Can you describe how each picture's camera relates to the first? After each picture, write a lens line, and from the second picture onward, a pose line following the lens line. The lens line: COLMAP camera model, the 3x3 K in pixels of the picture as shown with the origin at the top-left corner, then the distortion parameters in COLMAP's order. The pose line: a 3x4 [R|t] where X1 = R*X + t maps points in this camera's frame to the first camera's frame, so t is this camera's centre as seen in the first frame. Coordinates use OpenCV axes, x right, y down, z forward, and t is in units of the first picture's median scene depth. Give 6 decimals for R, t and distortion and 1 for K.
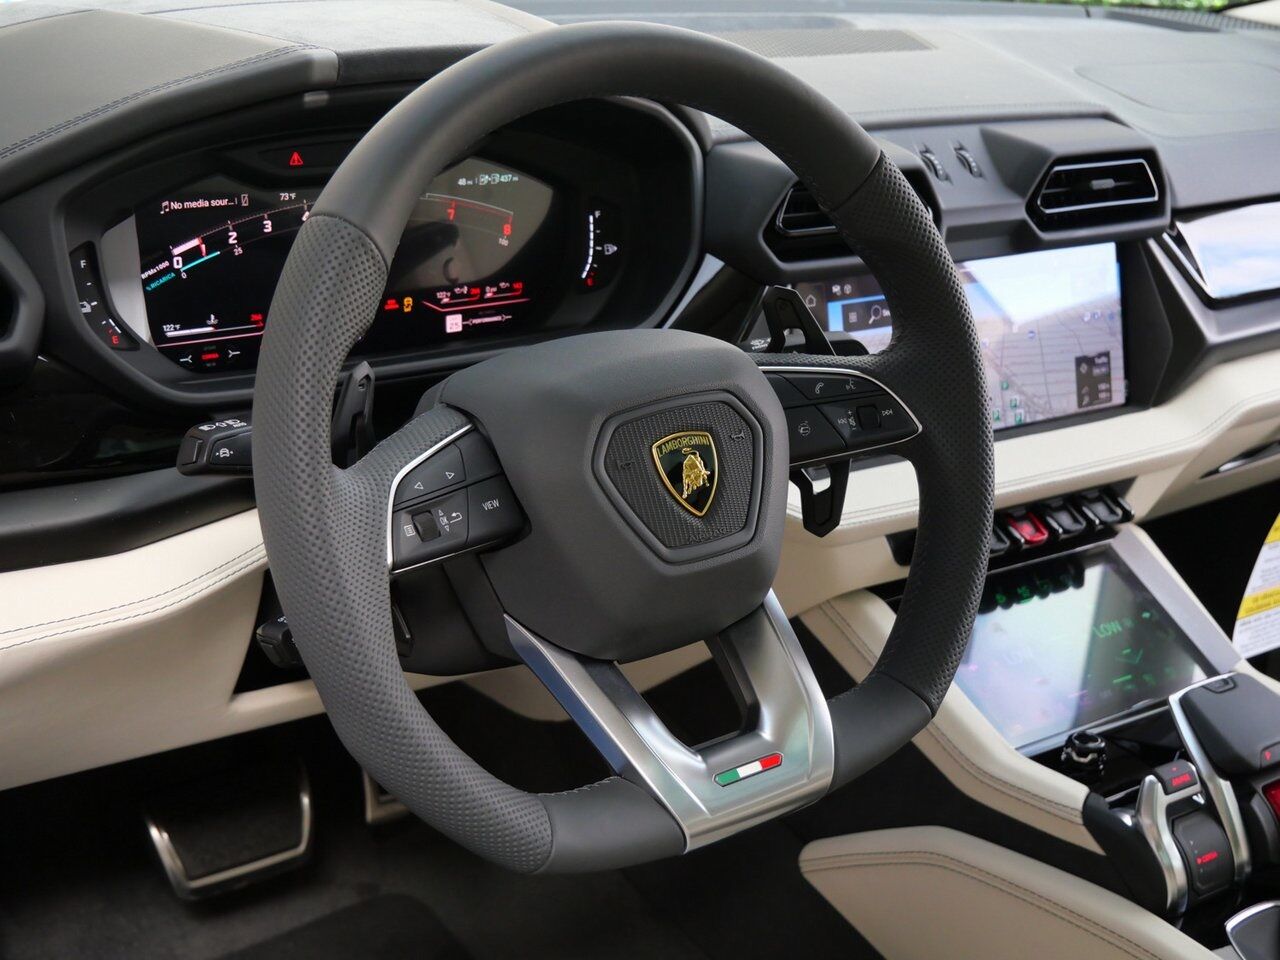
lens RADIAL K [[1790.6, 0, 634.5], [0, 1790.6, 476.3], [0, 0, 1]] dist [0.021928, 0.000000]
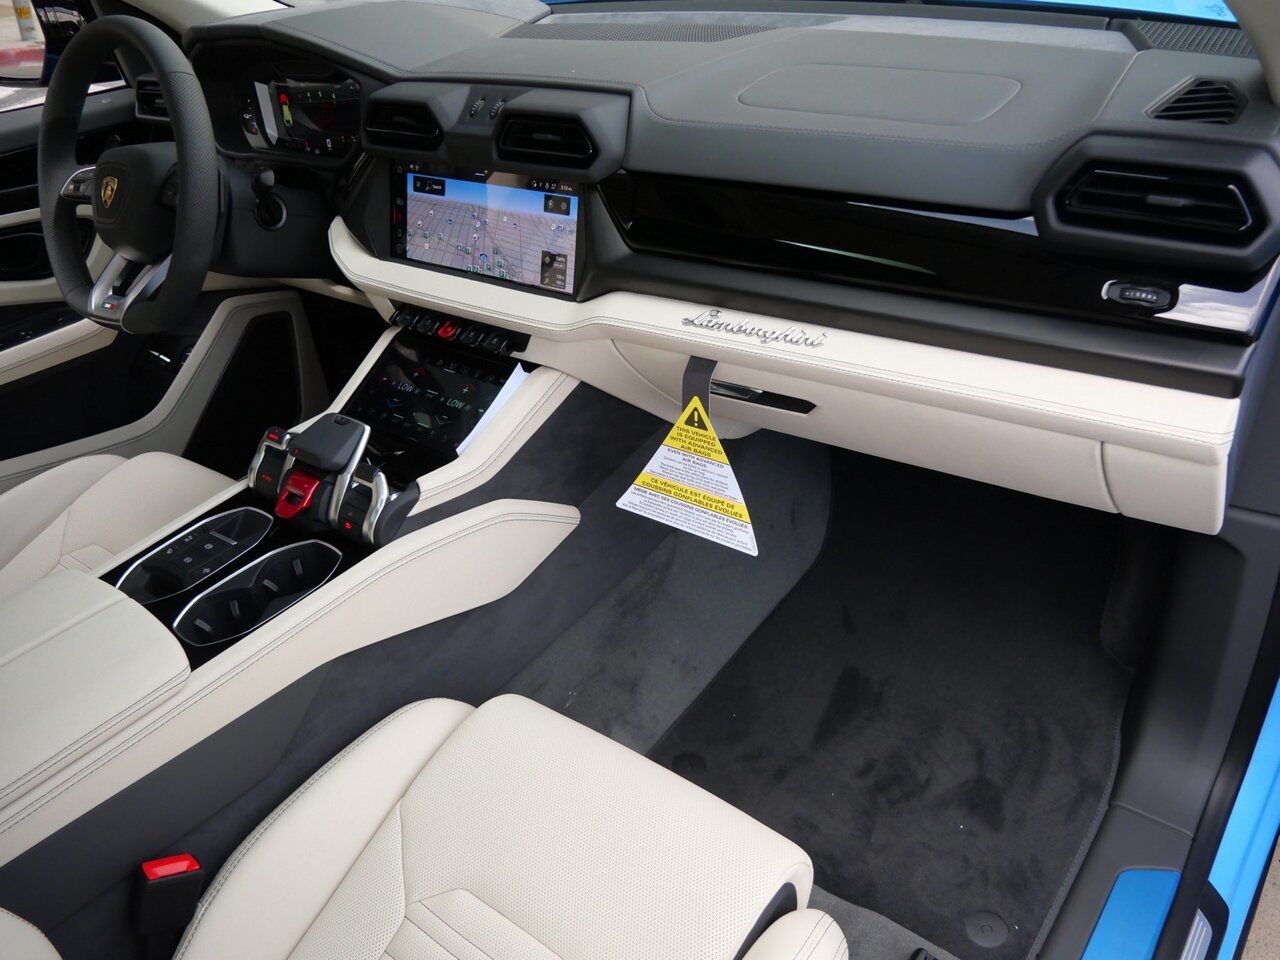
lens RADIAL K [[985.7, 0, 641.7], [0, 985.7, 490.4], [0, 0, 1]] dist [-0.034638, -0.009489]
pose [[0.288034, 0.433036, -0.854117, 1.137227], [-0.249243, 0.895077, 0.369751, -0.226626], [0.924616, 0.106382, 0.365744, 0.831150]]
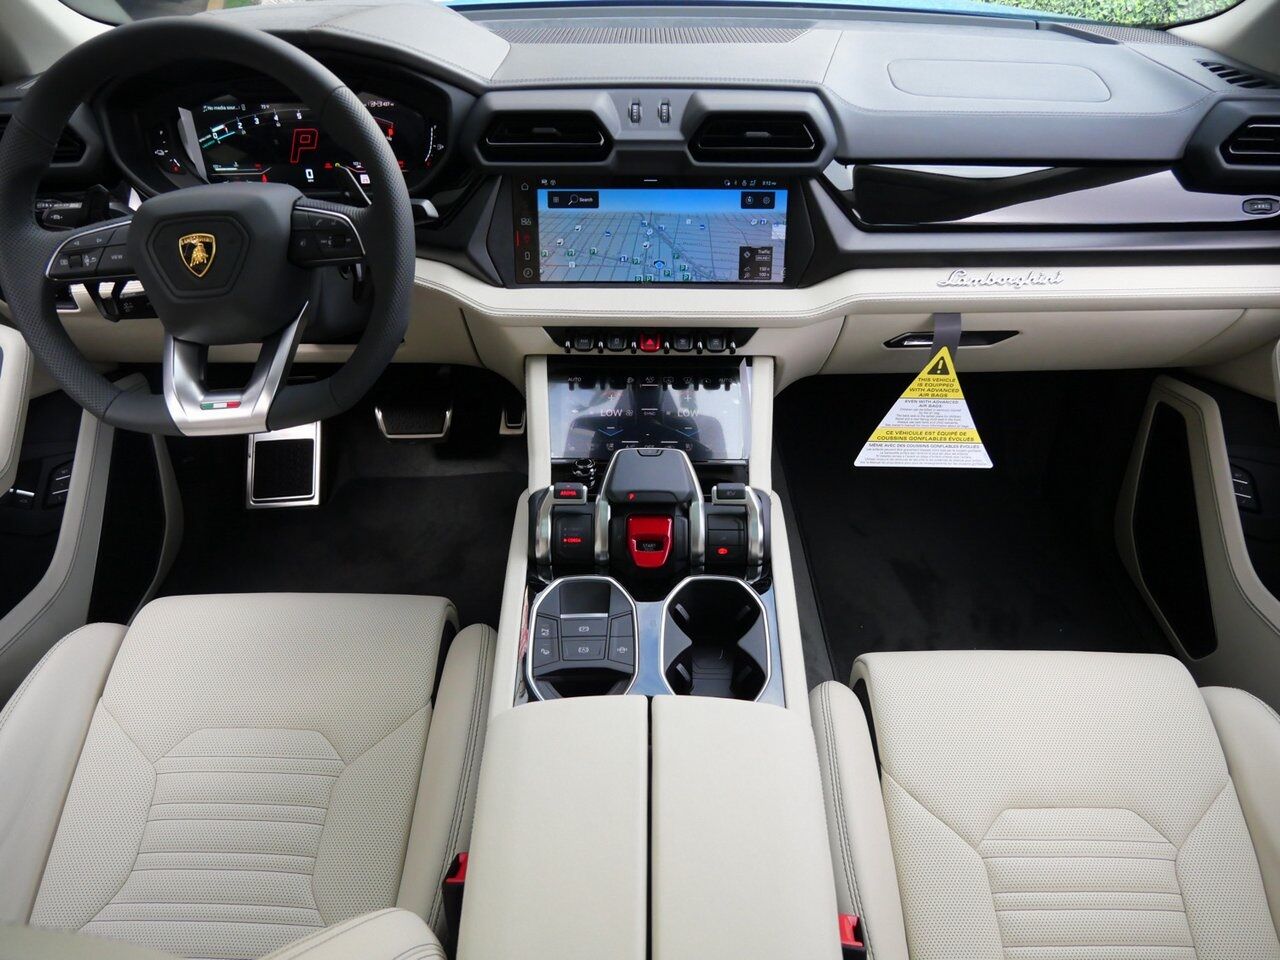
lens RADIAL K [[930.1, 0, 643.0], [0, 930.1, 484.3], [0, 0, 1]] dist [-0.057940, 0.009770]
pose [[0.809988, 0.273796, -0.518610, 0.691337], [-0.157830, 0.953471, 0.256871, -0.065779], [0.564809, -0.126210, 0.815513, 0.270122]]
